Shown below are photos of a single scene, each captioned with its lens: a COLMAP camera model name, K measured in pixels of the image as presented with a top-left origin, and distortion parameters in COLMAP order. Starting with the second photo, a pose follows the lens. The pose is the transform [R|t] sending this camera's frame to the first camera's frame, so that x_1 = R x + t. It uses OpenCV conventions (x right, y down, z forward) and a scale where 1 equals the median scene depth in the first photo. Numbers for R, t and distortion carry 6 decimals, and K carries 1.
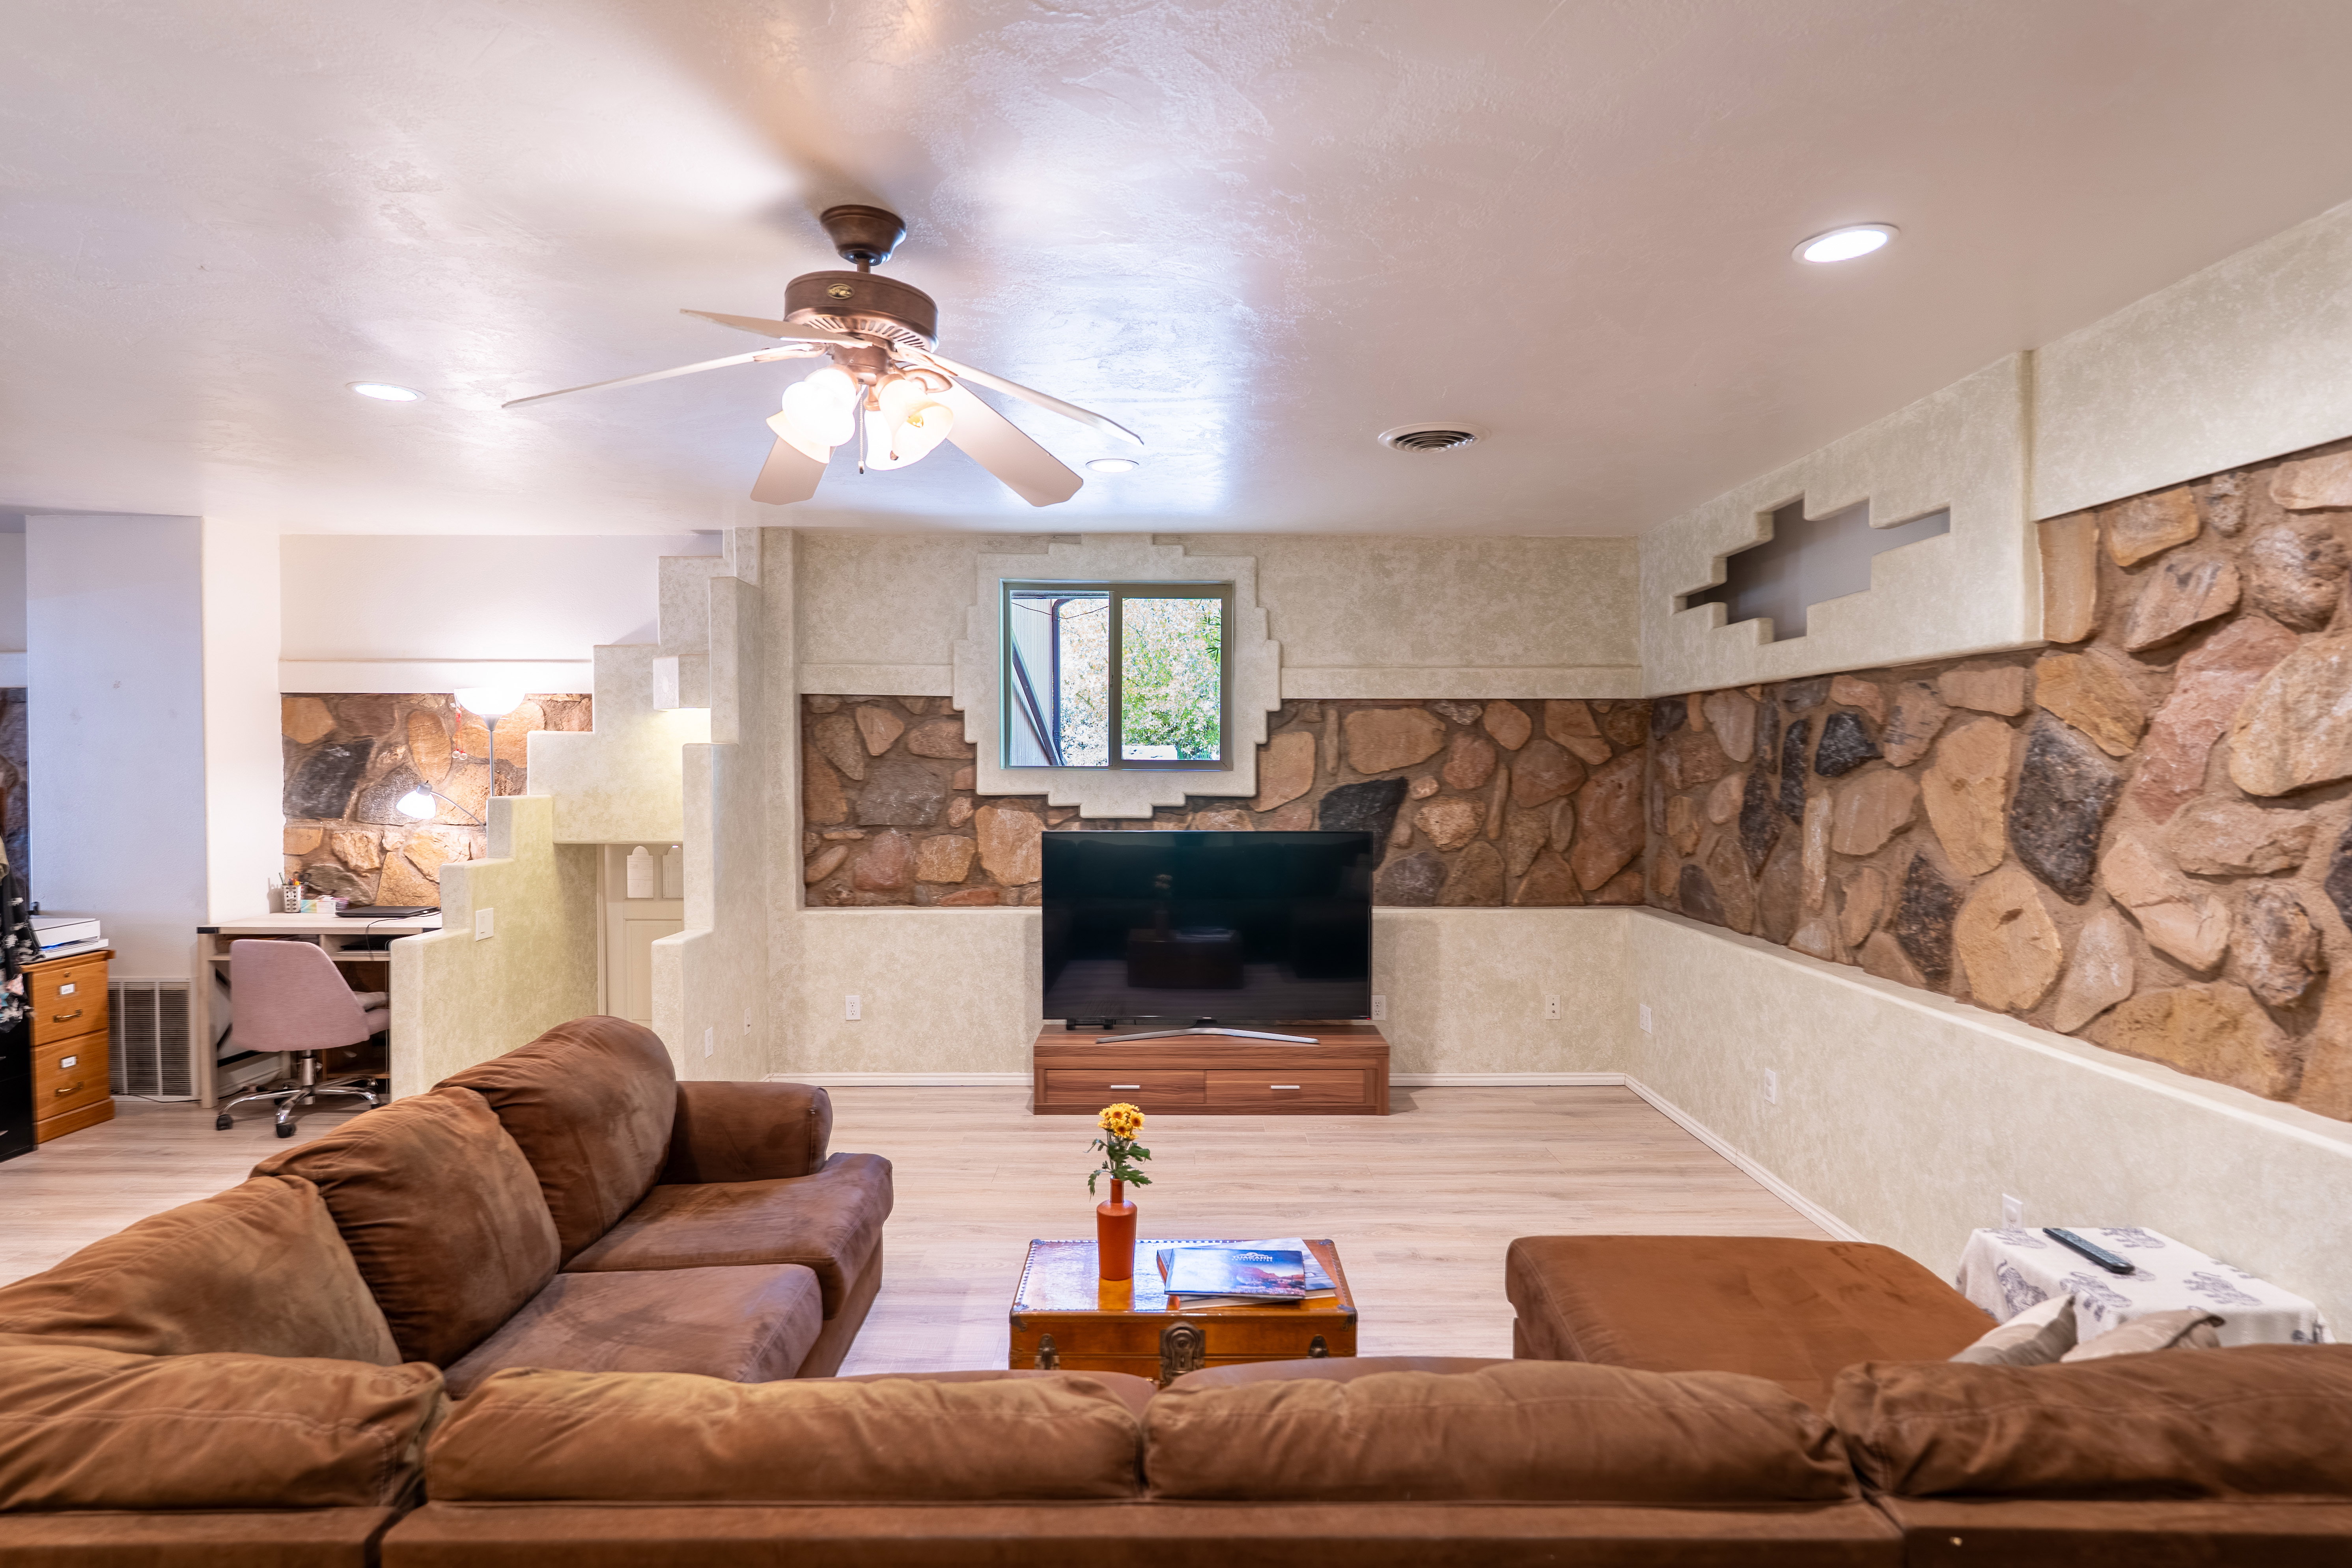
lens RADIAL K [[1186.5, 0, 1176.0], [0, 1186.5, 784.0], [0, 0, 1]] dist [-0.004728, -0.000092]
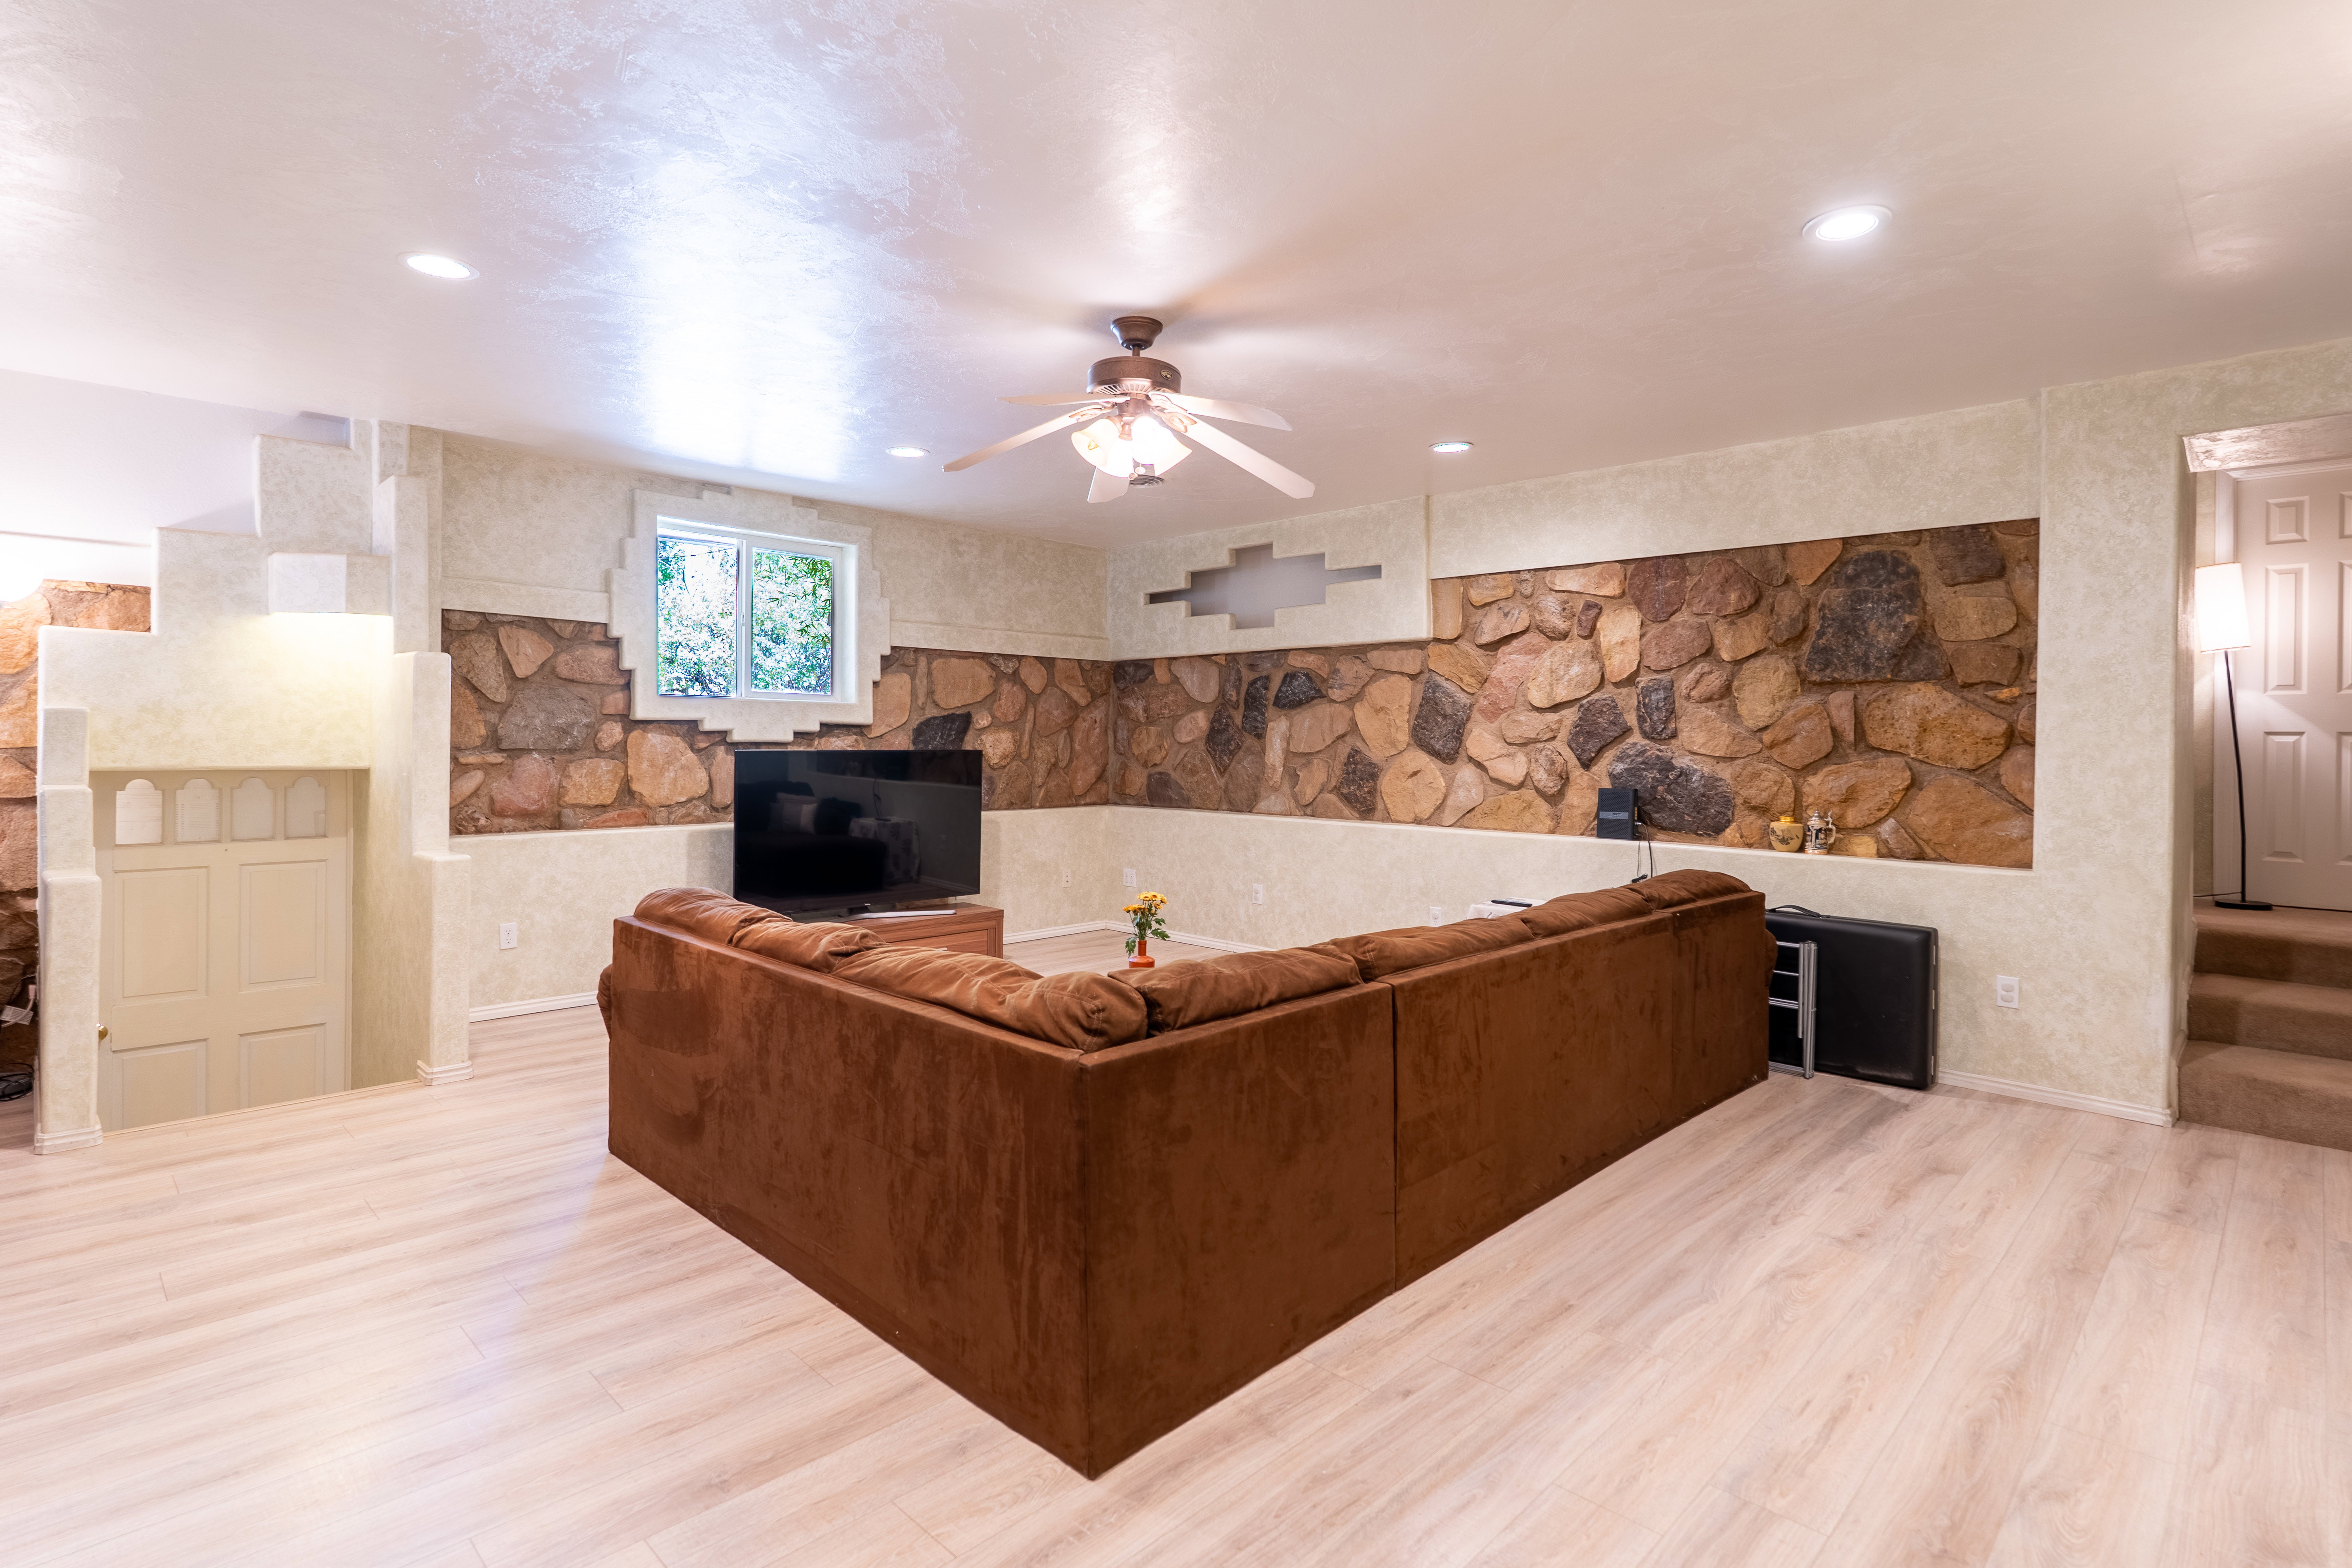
lens RADIAL K [[1155.2, 0, 1177.6], [0, 1155.2, 738.3], [0, 0, 1]] dist [-0.001460, -0.000663]
pose [[0.707837, 0.006108, 0.706349, -0.553481], [0.006818, 0.999857, -0.015479, 0.045660], [-0.706343, 0.015772, 0.707694, -0.057701]]
